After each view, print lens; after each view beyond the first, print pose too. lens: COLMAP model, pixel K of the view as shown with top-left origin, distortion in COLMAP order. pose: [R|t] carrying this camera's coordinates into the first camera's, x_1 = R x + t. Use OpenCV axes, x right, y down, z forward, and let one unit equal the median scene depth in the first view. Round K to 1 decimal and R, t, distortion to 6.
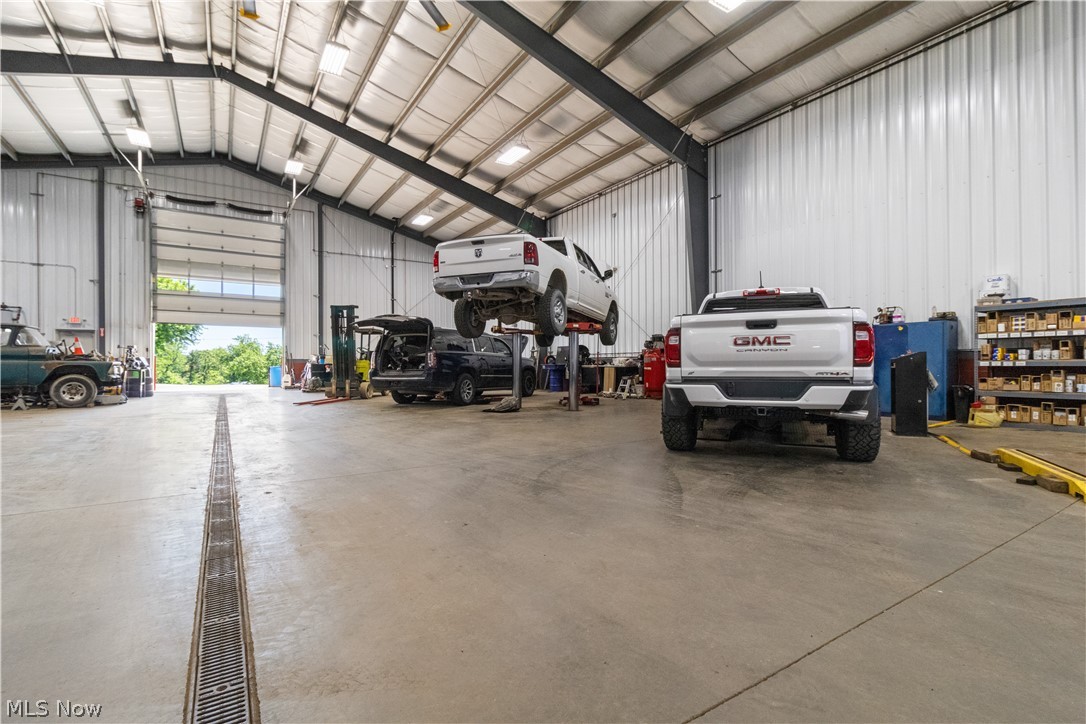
lens RADIAL K [[505.0, 0, 551.7], [0, 505.0, 358.4], [0, 0, 1]] dist [0.004440, 0.000019]
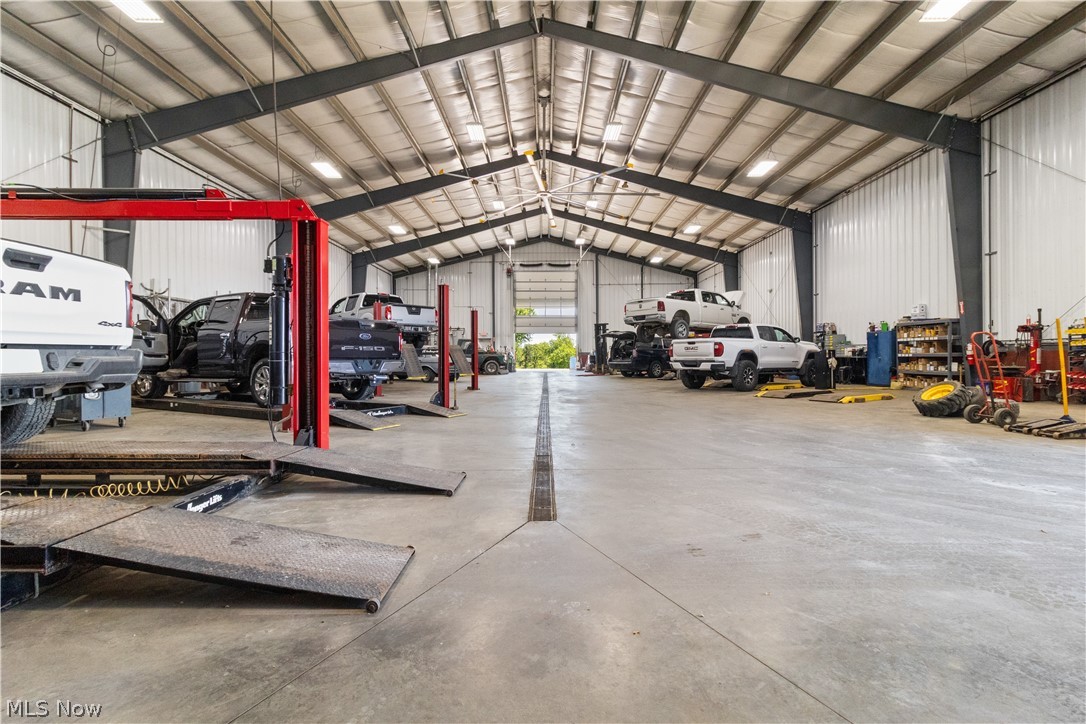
lens RADIAL K [[505.0, 0, 551.7], [0, 505.0, 358.4], [0, 0, 1]] dist [0.004440, 0.000019]
pose [[0.844194, 0.002067, -0.536034, 0.297303], [0.007538, 0.999848, 0.015727, -0.006052], [0.535985, -0.017318, 0.844050, -0.456796]]
